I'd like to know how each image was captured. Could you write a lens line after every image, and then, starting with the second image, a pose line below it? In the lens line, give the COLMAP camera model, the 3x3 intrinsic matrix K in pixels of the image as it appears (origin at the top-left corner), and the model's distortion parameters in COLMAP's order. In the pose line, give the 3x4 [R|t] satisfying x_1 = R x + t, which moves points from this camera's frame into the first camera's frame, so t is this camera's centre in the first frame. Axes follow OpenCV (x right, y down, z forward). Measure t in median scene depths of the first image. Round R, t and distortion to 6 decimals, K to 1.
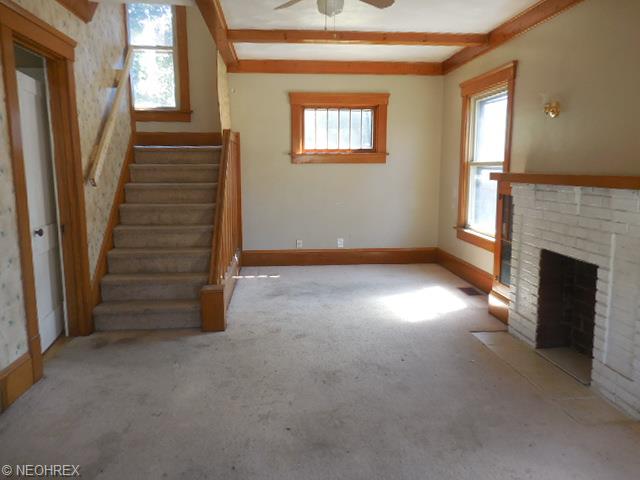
lens RADIAL K [[483.9, 0, 319.5], [0, 483.9, 238.6], [0, 0, 1]] dist [-0.000927, -0.000336]
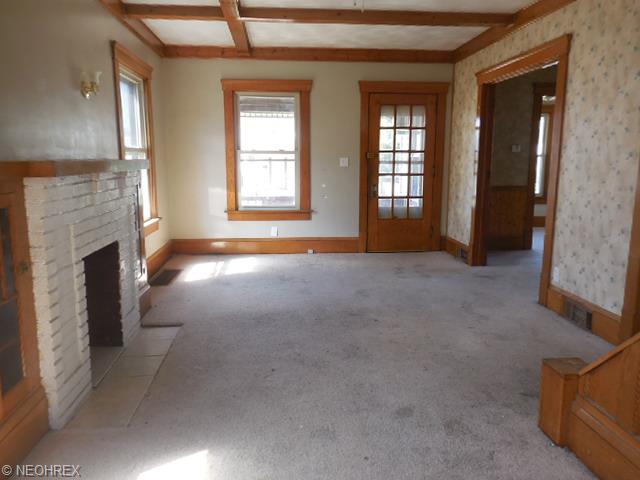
lens RADIAL K [[483.9, 0, 319.8], [0, 483.9, 239.3], [0, 0, 1]] dist [-0.000927, -0.000336]
pose [[-0.999995, 0.002325, 0.001945, 0.086850], [0.002812, 0.950905, 0.309470, -0.261799], [-0.001130, 0.309474, -0.950907, 1.833849]]
